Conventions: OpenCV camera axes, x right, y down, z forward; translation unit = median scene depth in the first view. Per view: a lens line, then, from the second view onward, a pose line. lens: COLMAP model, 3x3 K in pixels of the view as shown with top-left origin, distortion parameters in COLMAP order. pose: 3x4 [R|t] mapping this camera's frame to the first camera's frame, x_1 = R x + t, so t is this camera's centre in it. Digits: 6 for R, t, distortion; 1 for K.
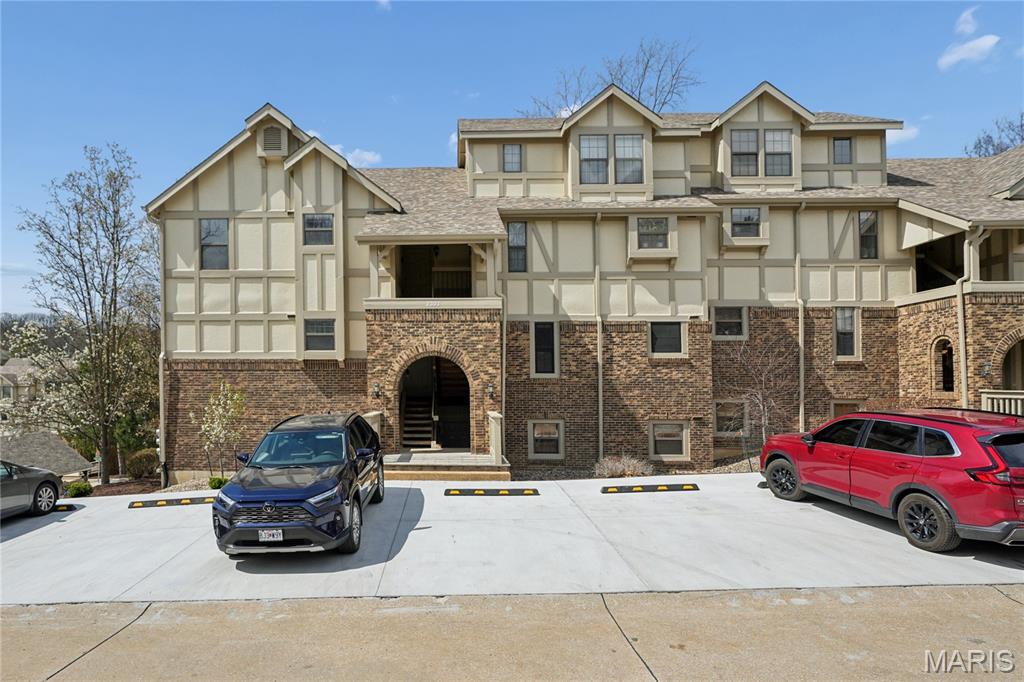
lens RADIAL K [[502.4, 0, 511.1], [0, 502.4, 377.9], [0, 0, 1]] dist [0.000477, 0.000519]
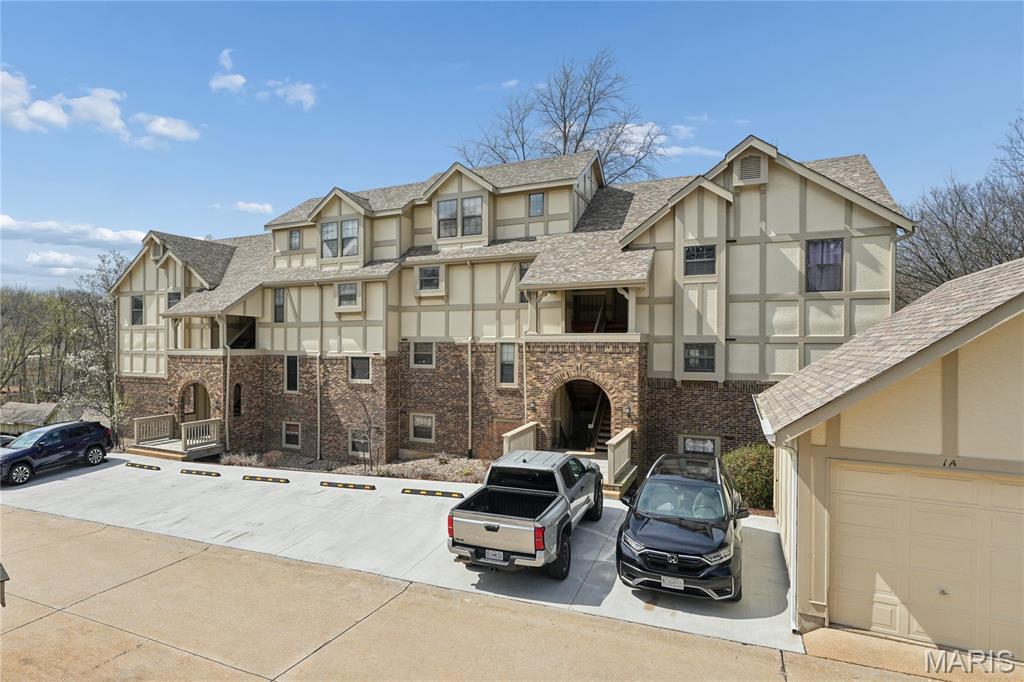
lens RADIAL K [[514.4, 0, 512.0], [0, 514.4, 341.0], [0, 0, 1]] dist [0.015779, -0.000501]
pose [[0.922030, 0.004942, -0.387086, 1.242202], [-0.002089, 0.999967, 0.007792, -0.166496], [0.387112, -0.006376, 0.922011, -0.153664]]
